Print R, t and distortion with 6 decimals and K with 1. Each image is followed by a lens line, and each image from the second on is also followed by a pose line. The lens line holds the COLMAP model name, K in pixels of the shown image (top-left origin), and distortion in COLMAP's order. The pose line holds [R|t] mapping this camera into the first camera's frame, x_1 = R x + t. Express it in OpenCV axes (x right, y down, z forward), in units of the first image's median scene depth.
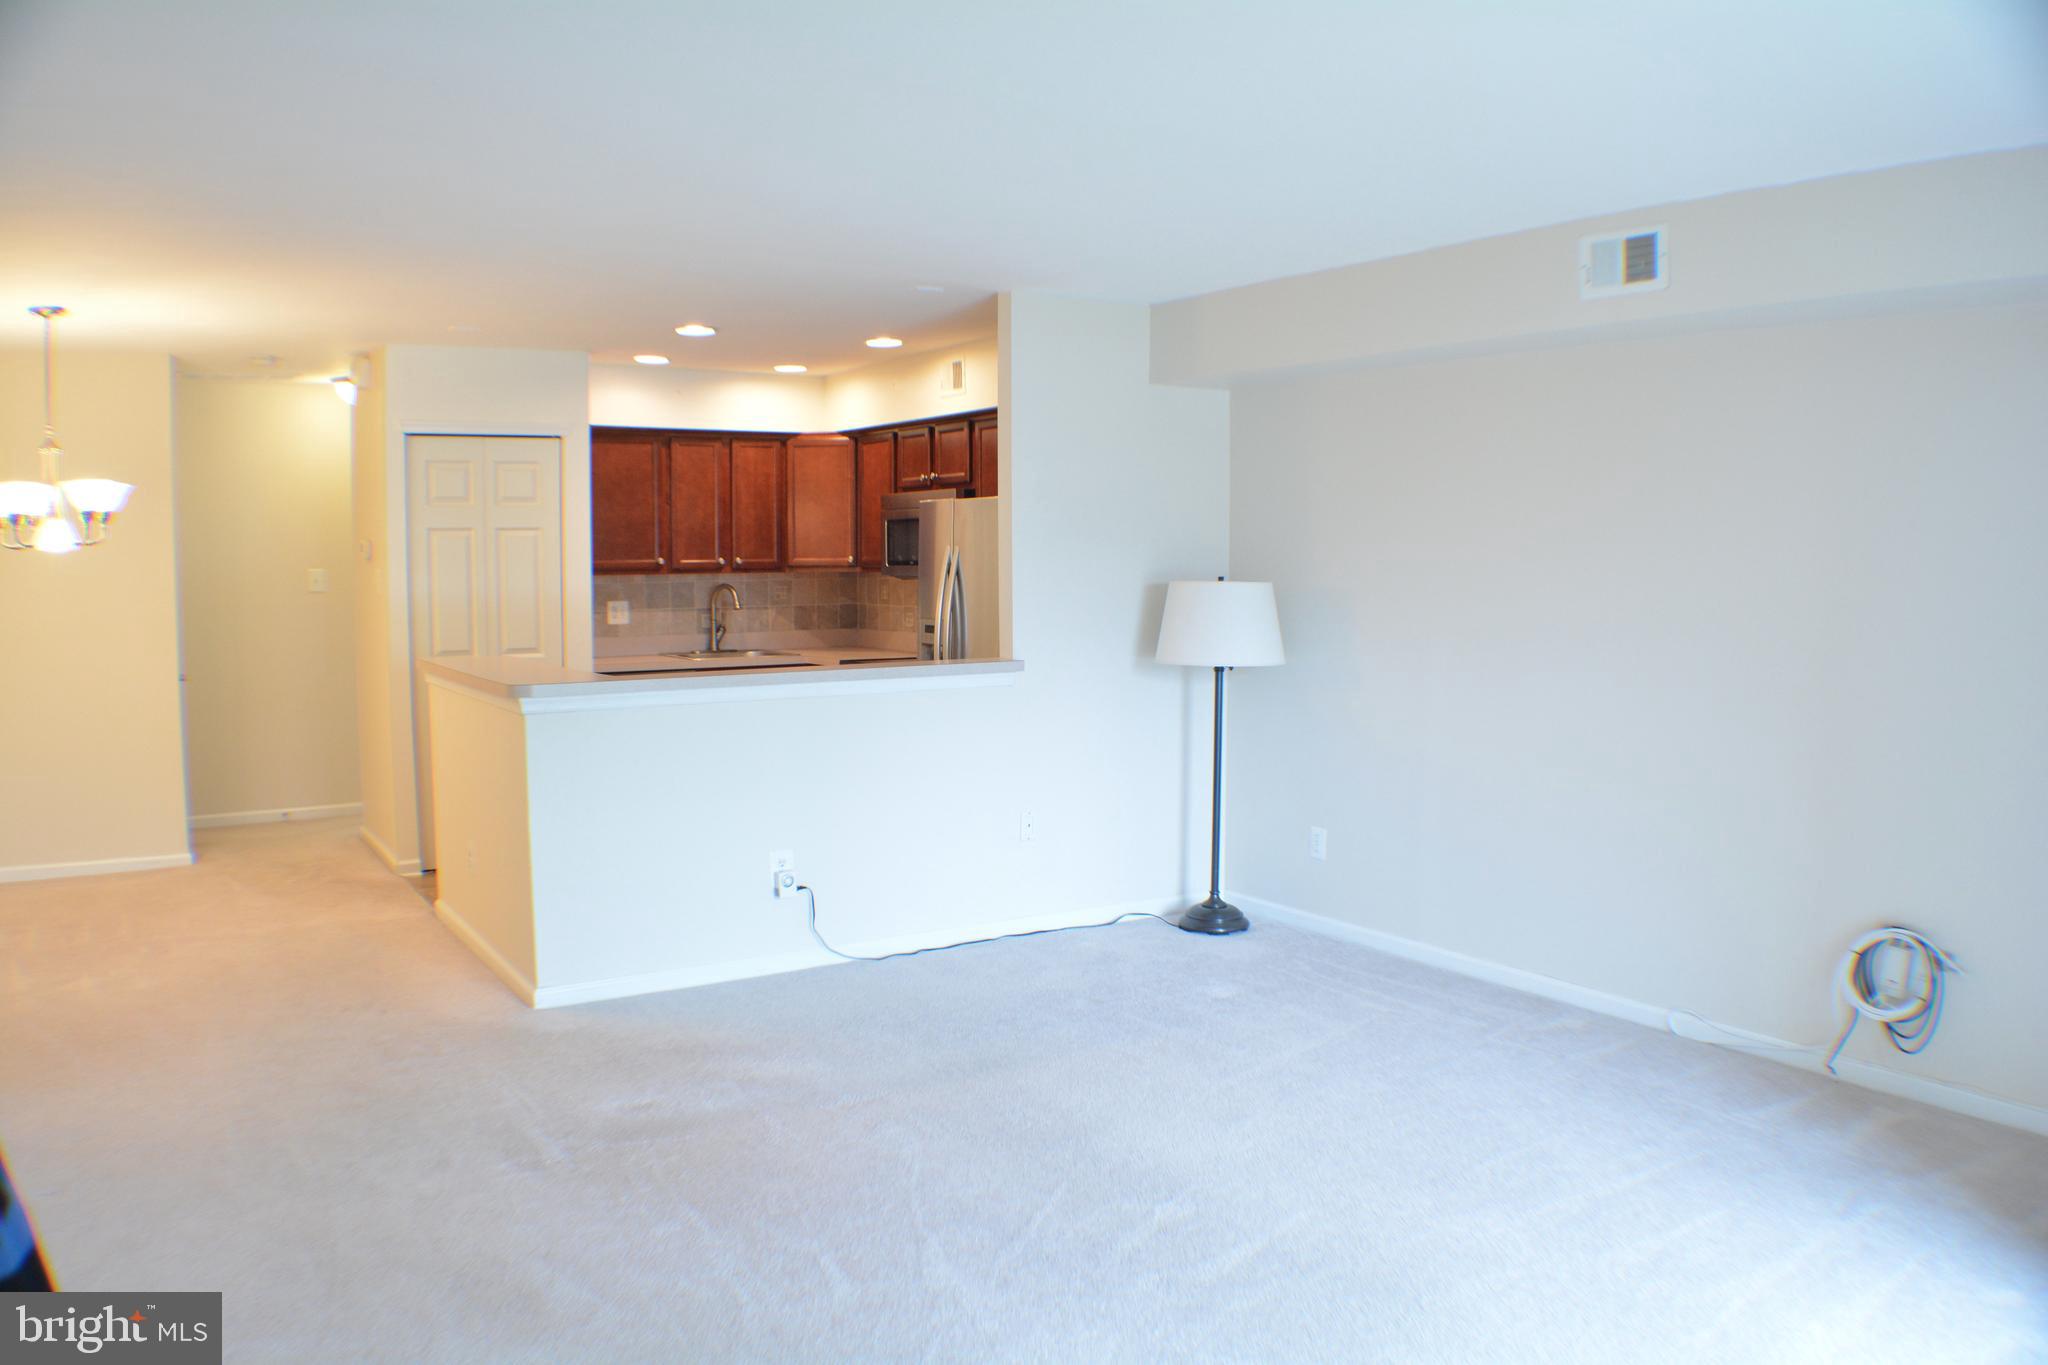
lens RADIAL K [[1561.4, 0, 1026.4], [0, 1561.4, 691.2], [0, 0, 1]] dist [-0.187580, 0.026317]
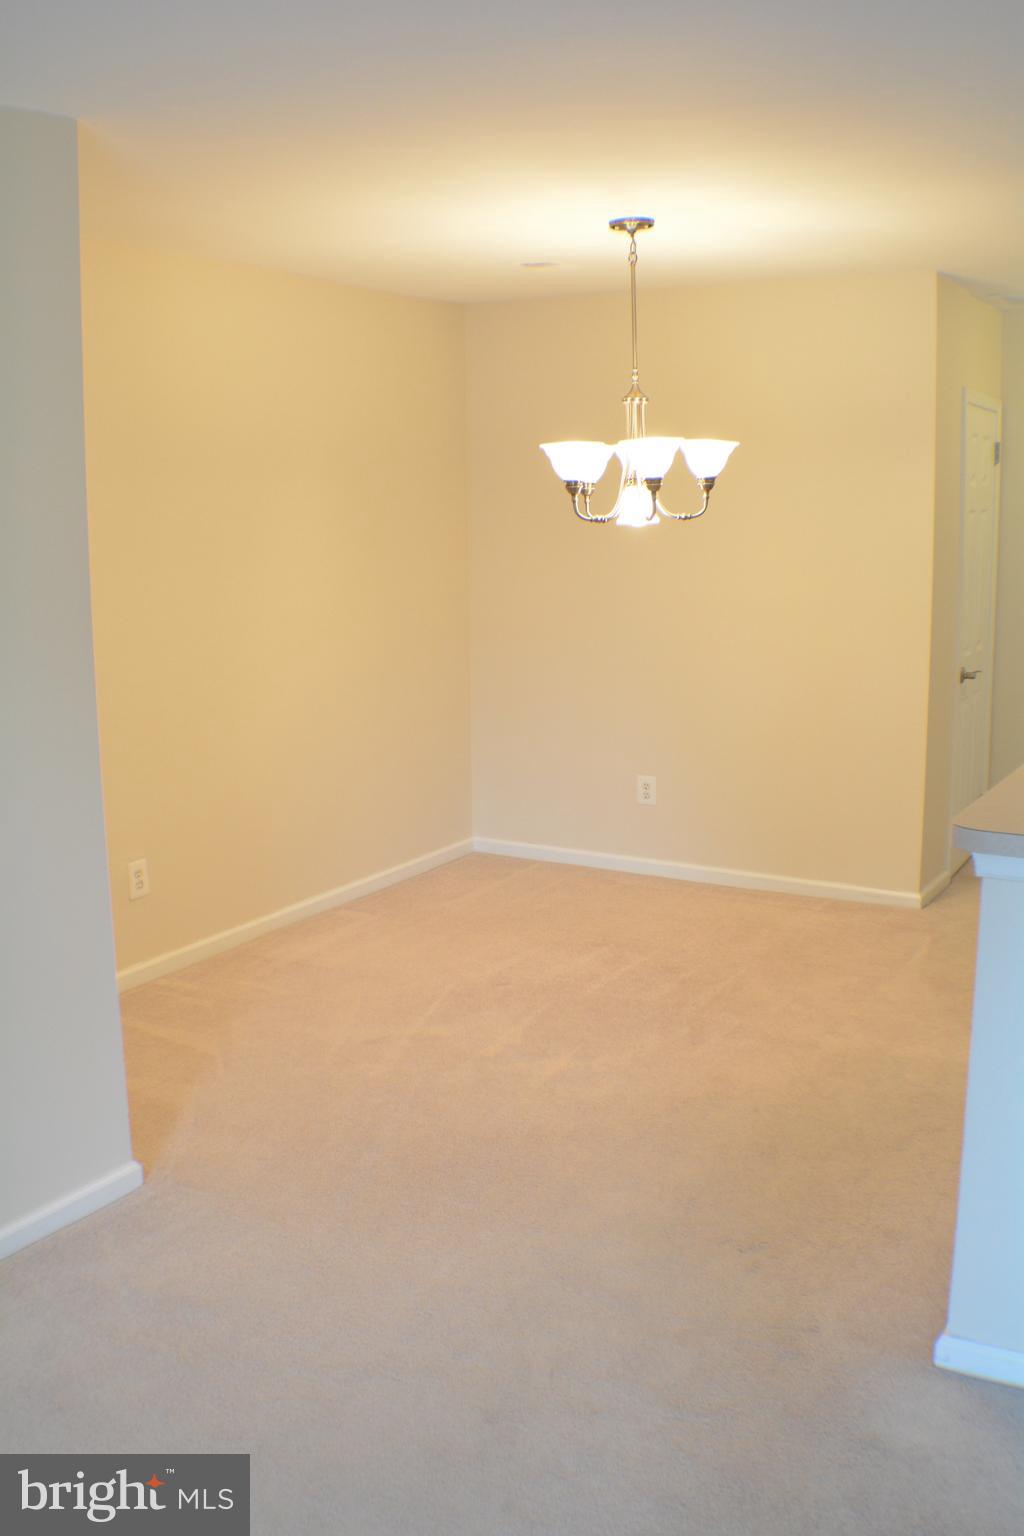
lens RADIAL K [[1495.7, 0, 519.6], [0, 1495.7, 761.1], [0, 0, 1]] dist [-0.167285, 0.000000]
pose [[0.459273, 0.157445, -0.874231, 0.032588], [-0.074441, 0.987527, 0.138742, -0.058324], [0.885171, 0.001358, 0.465265, 0.411789]]
